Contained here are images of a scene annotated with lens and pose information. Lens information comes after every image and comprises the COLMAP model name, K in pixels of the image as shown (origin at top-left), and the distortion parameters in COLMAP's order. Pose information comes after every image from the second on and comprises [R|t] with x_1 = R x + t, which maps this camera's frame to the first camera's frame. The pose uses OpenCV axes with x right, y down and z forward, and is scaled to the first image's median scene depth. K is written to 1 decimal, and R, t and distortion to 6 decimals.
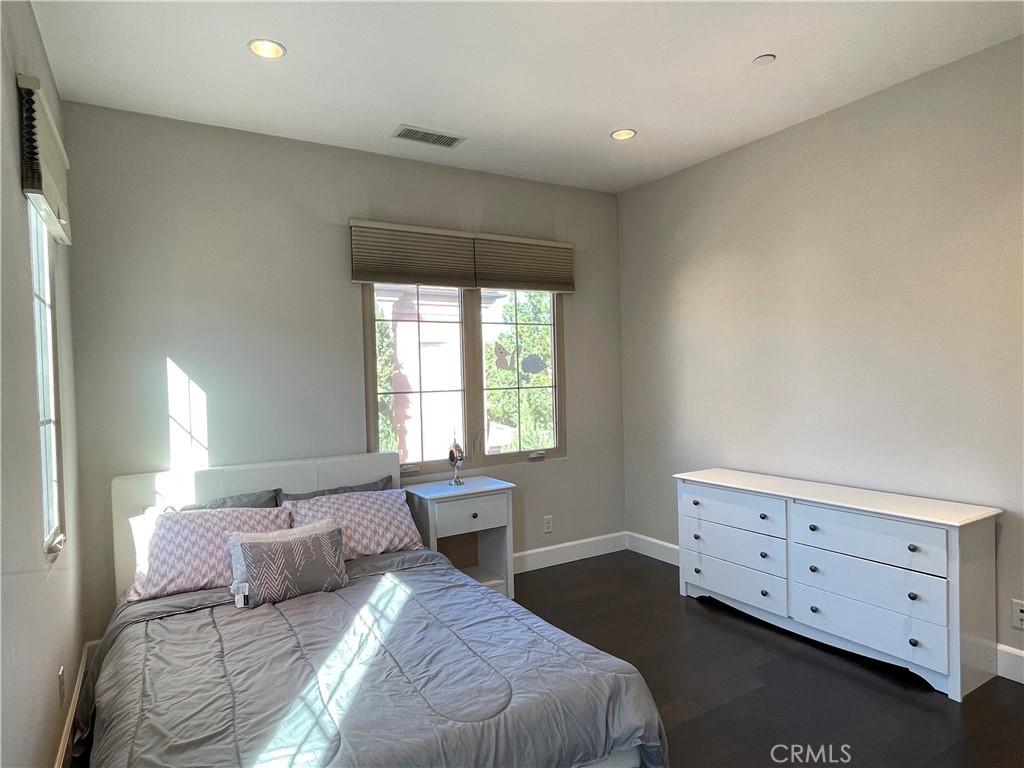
lens RADIAL K [[605.6, 0, 511.0], [0, 605.6, 387.8], [0, 0, 1]] dist [-0.001945, -0.002269]
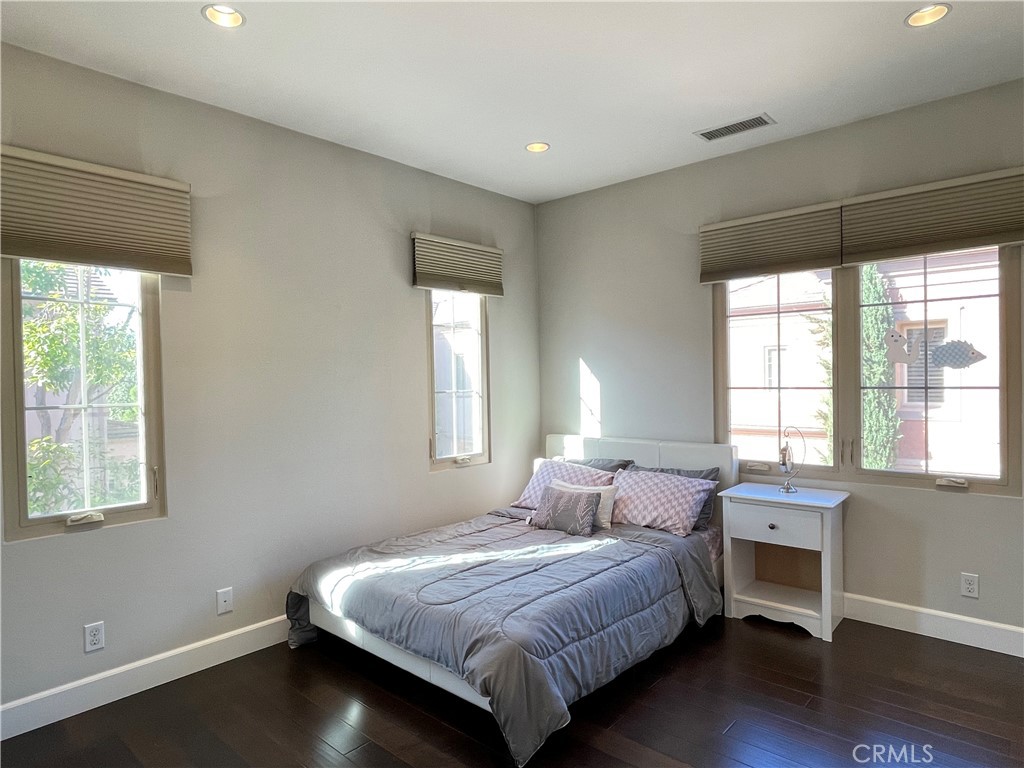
lens RADIAL K [[605.6, 0, 511.0], [0, 605.6, 387.8], [0, 0, 1]] dist [-0.001945, -0.002269]
pose [[0.290612, 0.036492, -0.956145, 0.740897], [-0.011101, 0.999334, 0.034766, -0.025747], [0.956776, 0.000511, 0.290824, 0.387524]]
